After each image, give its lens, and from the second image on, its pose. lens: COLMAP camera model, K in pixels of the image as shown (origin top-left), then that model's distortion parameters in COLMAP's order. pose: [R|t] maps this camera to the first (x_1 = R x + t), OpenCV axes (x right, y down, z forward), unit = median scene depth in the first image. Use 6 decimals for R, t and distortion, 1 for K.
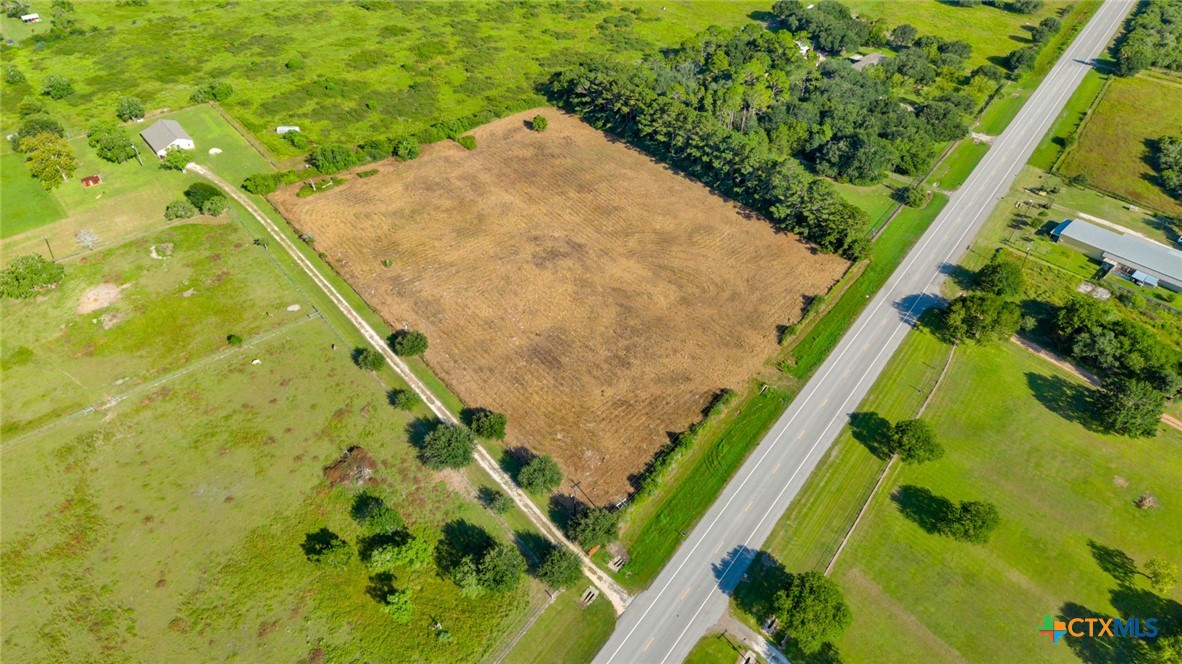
lens RADIAL K [[783.0, 0, 587.0], [0, 783.0, 331.7], [0, 0, 1]] dist [0.035912, -0.032646]
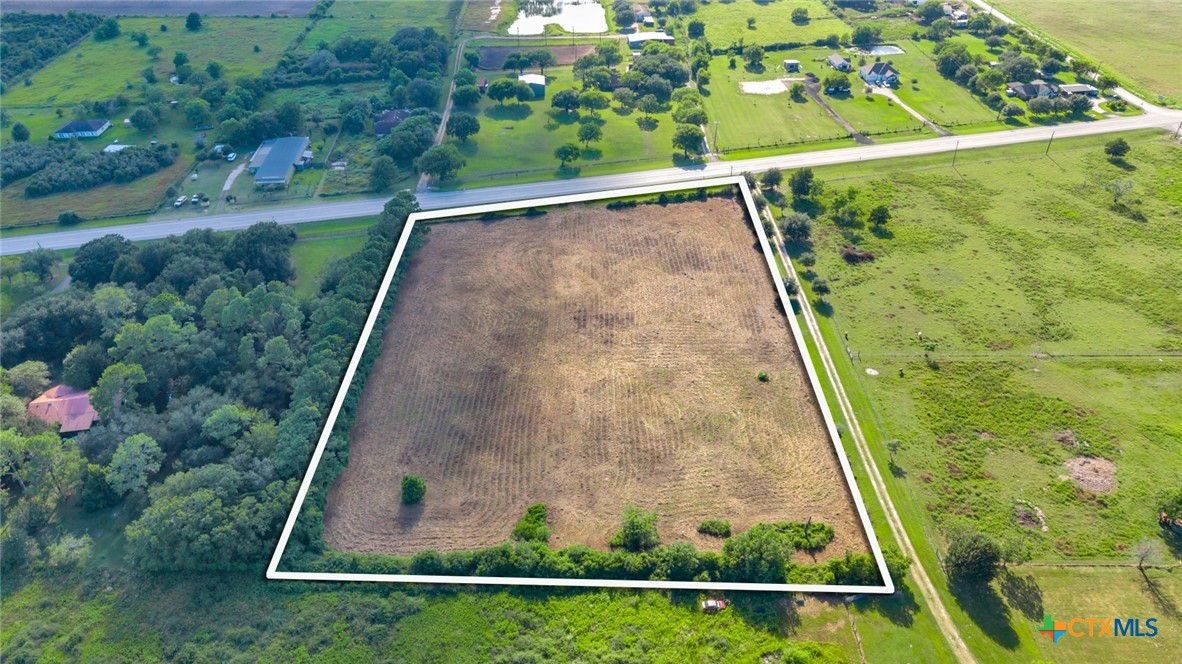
lens RADIAL K [[783.0, 0, 587.0], [0, 783.0, 331.7], [0, 0, 1]] dist [0.035912, -0.032646]
pose [[-0.779579, -0.372563, 0.503441, -0.558248], [0.400989, 0.320569, 0.858163, -1.015584], [-0.481107, 0.870880, -0.100515, 1.197383]]
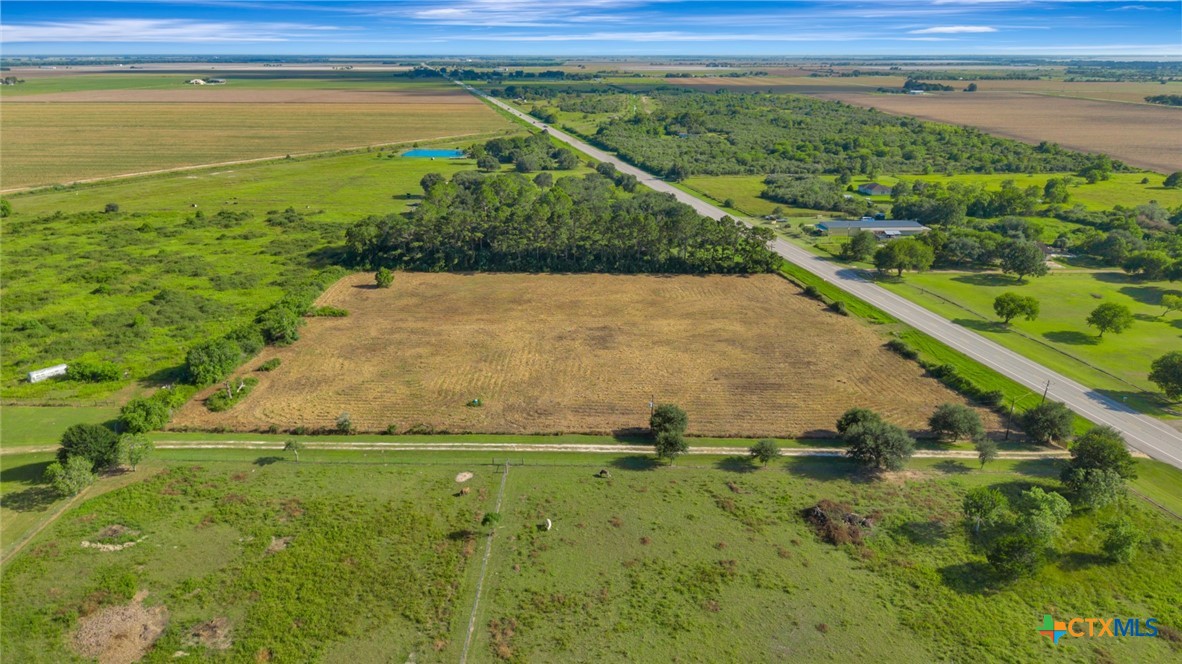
lens RADIAL K [[783.1, 0, 585.7], [0, 783.1, 327.7], [0, 0, 1]] dist [0.030840, -0.032003]
pose [[0.647006, -0.255469, 0.718414, -0.718834], [0.494256, 0.857964, -0.140035, 0.004545], [-0.580598, 0.445684, 0.681375, 0.438388]]
